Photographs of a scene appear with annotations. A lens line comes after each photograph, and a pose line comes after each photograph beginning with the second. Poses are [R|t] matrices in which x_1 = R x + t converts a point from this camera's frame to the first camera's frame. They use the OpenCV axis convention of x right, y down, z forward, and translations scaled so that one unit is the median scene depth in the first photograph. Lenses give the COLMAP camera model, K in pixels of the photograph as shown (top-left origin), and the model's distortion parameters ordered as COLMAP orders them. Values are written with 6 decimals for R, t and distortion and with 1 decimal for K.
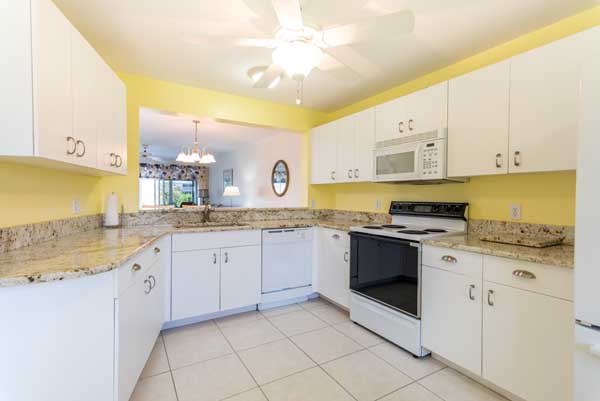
lens RADIAL K [[297.4, 0, 299.1], [0, 297.4, 198.1], [0, 0, 1]] dist [0.000635, -0.000073]
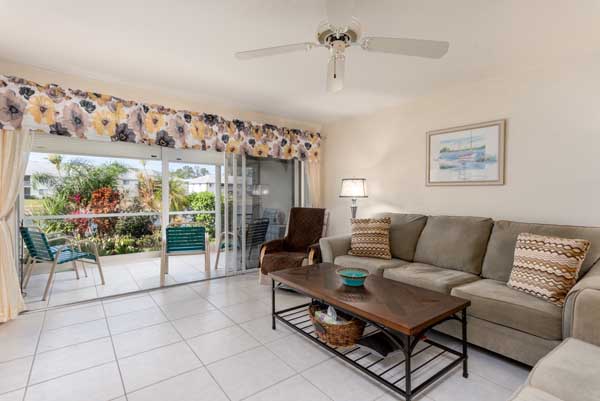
lens RADIAL K [[297.4, 0, 304.3], [0, 297.4, 198.1], [0, 0, 1]] dist [0.000635, -0.000073]
pose [[0.990937, -0.002546, 0.134305, -0.427026], [0.003218, 0.999983, -0.004789, 0.003227], [-0.134290, 0.005178, 0.990928, 0.533972]]
